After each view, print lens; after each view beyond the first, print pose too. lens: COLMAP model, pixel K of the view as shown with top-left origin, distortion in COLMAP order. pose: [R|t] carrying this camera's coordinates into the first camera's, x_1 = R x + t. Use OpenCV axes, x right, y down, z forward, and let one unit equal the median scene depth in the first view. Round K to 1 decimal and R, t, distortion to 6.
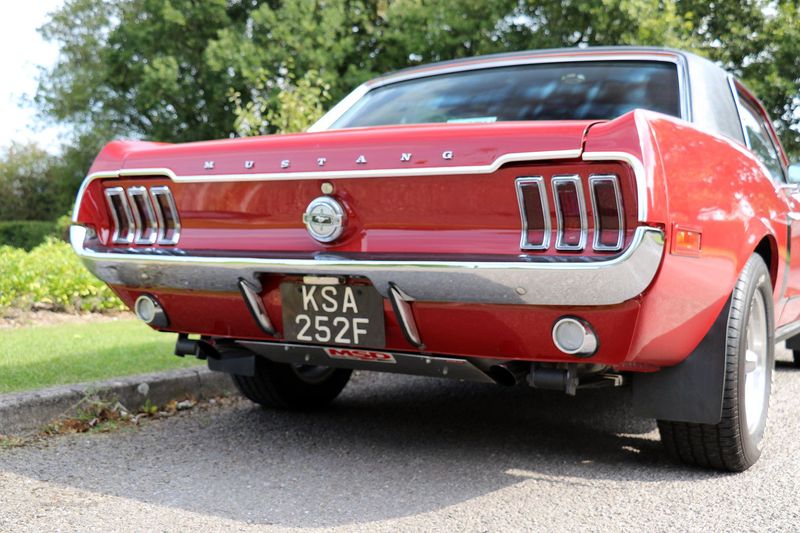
lens RADIAL K [[902.0, 0, 398.2], [0, 902.0, 271.5], [0, 0, 1]] dist [-0.009244, 0.000000]
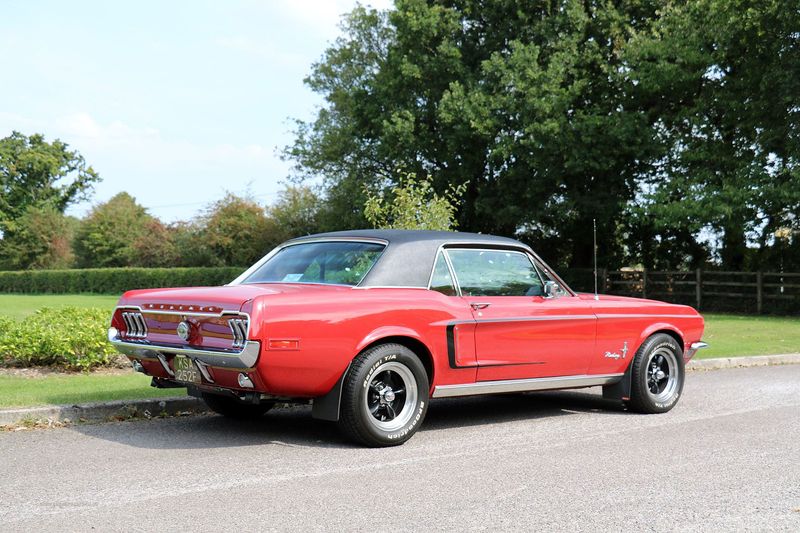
lens RADIAL K [[1084.7, 0, 400.7], [0, 1084.7, 265.9], [0, 0, 1]] dist [0.073760, 0.000000]
pose [[0.943308, -0.009294, -0.331790, 1.425507], [-0.003756, 0.999245, -0.038669, -0.119771], [0.331899, 0.037723, 0.942560, -1.566867]]
